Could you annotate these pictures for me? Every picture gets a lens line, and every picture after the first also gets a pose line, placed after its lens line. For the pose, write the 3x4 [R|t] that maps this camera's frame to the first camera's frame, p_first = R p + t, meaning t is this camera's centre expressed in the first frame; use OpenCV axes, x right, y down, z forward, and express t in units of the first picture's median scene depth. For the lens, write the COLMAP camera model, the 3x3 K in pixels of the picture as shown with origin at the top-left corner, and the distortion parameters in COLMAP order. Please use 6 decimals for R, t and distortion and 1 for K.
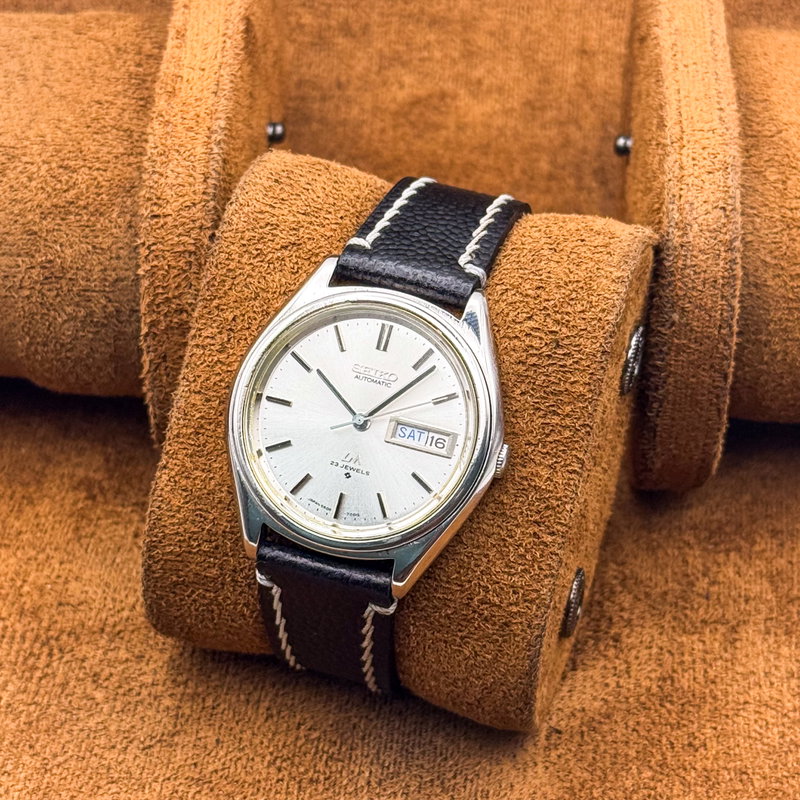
lens RADIAL K [[1958.3, 0, 384.2], [0, 1958.3, 433.5], [0, 0, 1]] dist [-0.028123, 0.054383]
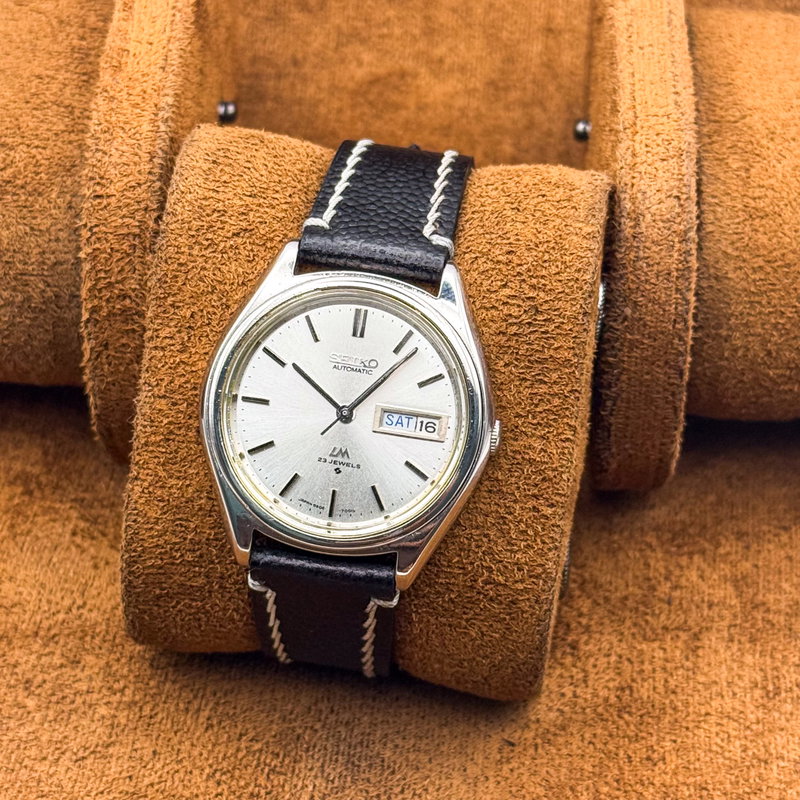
lens RADIAL K [[1958.3, 0, 384.2], [0, 1958.3, 433.5], [0, 0, 1]] dist [-0.028123, 0.054383]
pose [[0.987661, -0.112657, 0.108786, -0.096364], [0.104242, 0.991314, 0.080184, -0.069713], [-0.116874, -0.067855, 0.990826, 0.047535]]
